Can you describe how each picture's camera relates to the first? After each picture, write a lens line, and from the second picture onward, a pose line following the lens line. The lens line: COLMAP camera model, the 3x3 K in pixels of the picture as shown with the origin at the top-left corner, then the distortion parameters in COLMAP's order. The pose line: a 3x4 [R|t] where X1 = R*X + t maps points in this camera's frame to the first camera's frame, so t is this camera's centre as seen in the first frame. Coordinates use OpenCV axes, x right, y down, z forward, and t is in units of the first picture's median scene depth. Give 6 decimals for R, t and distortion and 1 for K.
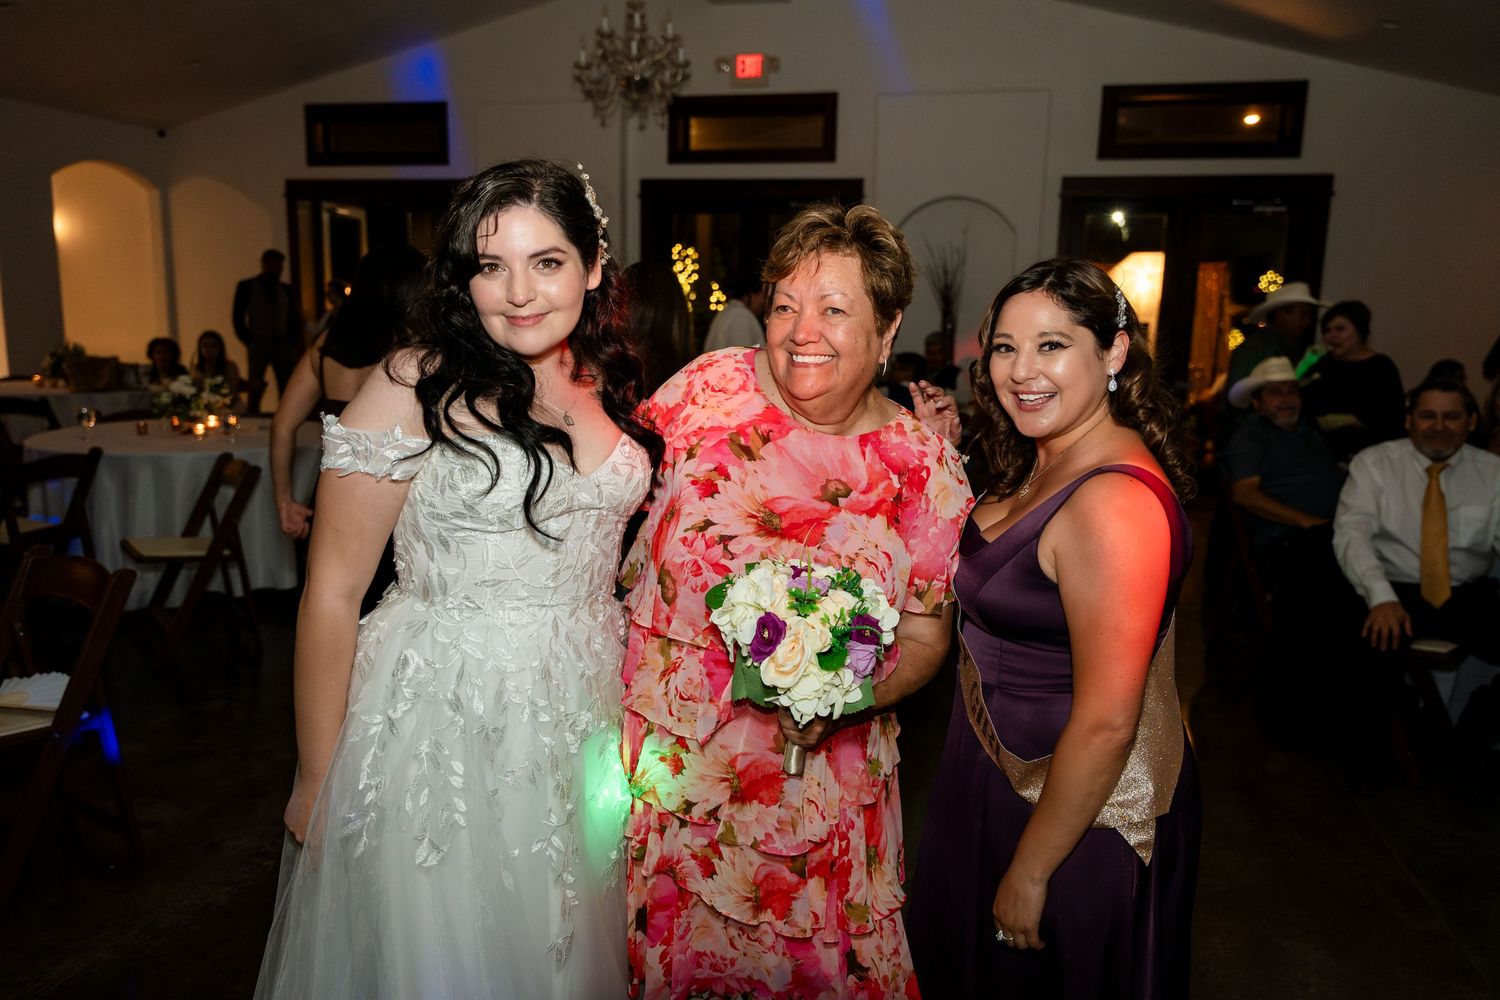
lens RADIAL K [[1103.5, 0, 737.2], [0, 1103.5, 506.3], [0, 0, 1]] dist [0.006928, 0.008965]
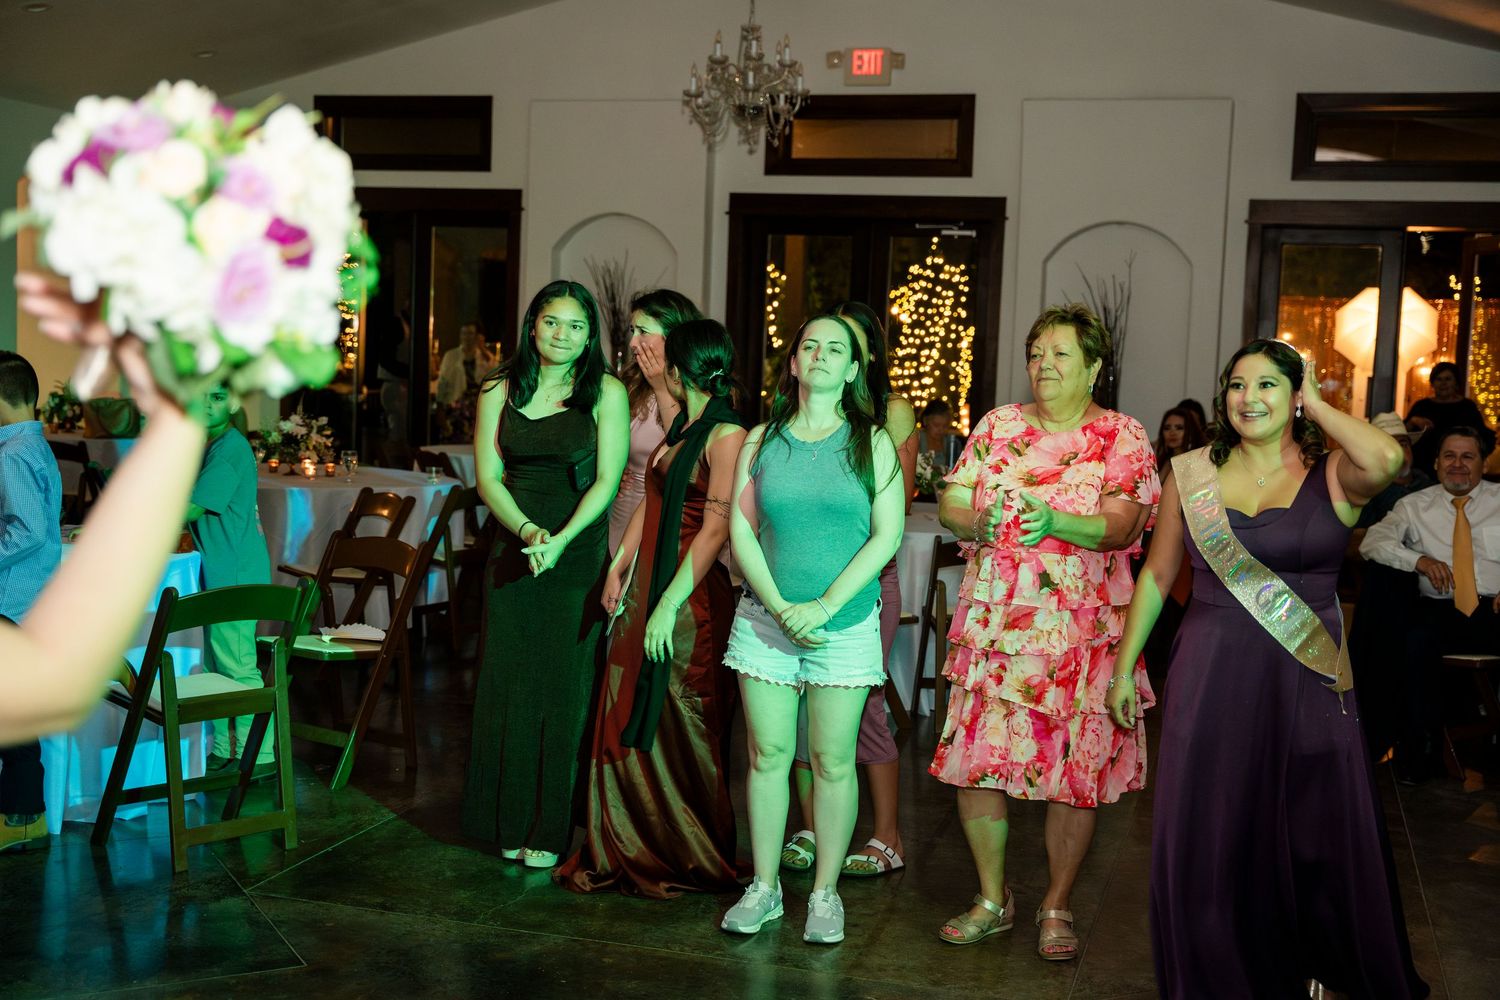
lens RADIAL K [[1863.4, 0, 748.6], [0, 1863.4, 491.8], [0, 0, 1]] dist [0.040314, 0.000000]
pose [[0.999114, 0.017114, -0.038450, -0.019138], [-0.020813, 0.994973, -0.097957, 0.059399], [0.036581, 0.098670, 0.994448, -0.362522]]
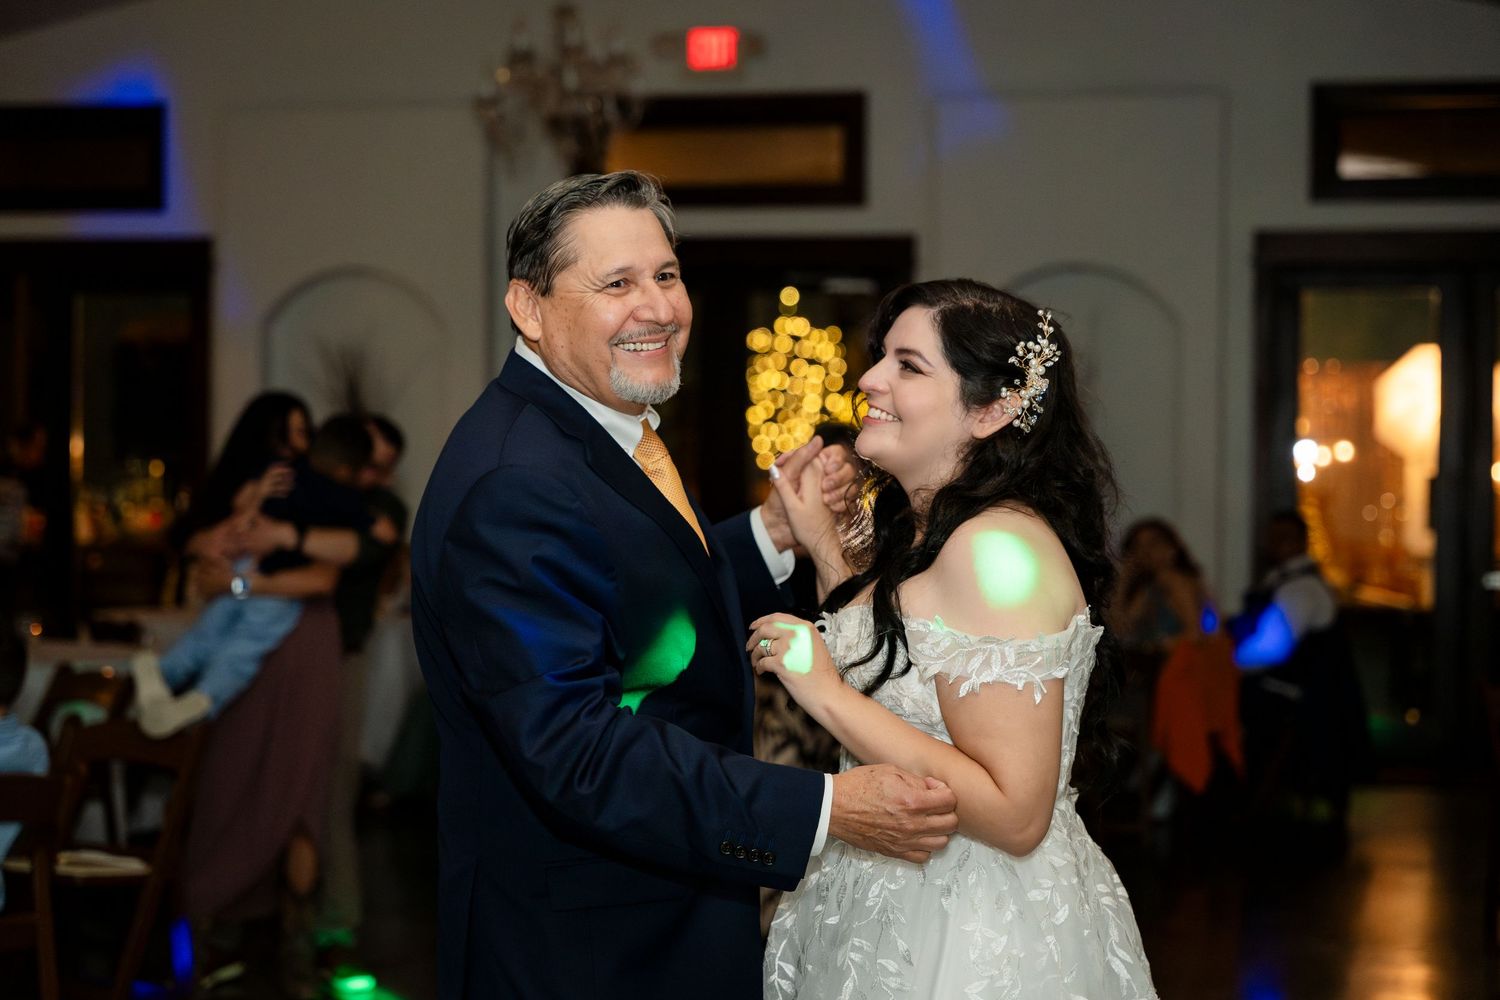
lens RADIAL K [[2860.5, 0, 755.3], [0, 2860.5, 502.6], [0, 0, 1]] dist [0.088108, 0.000000]
pose [[0.998320, -0.016565, 0.055528, -0.055657], [0.025286, 0.986751, -0.160259, 0.079248], [-0.052137, 0.161393, 0.985512, -0.451845]]
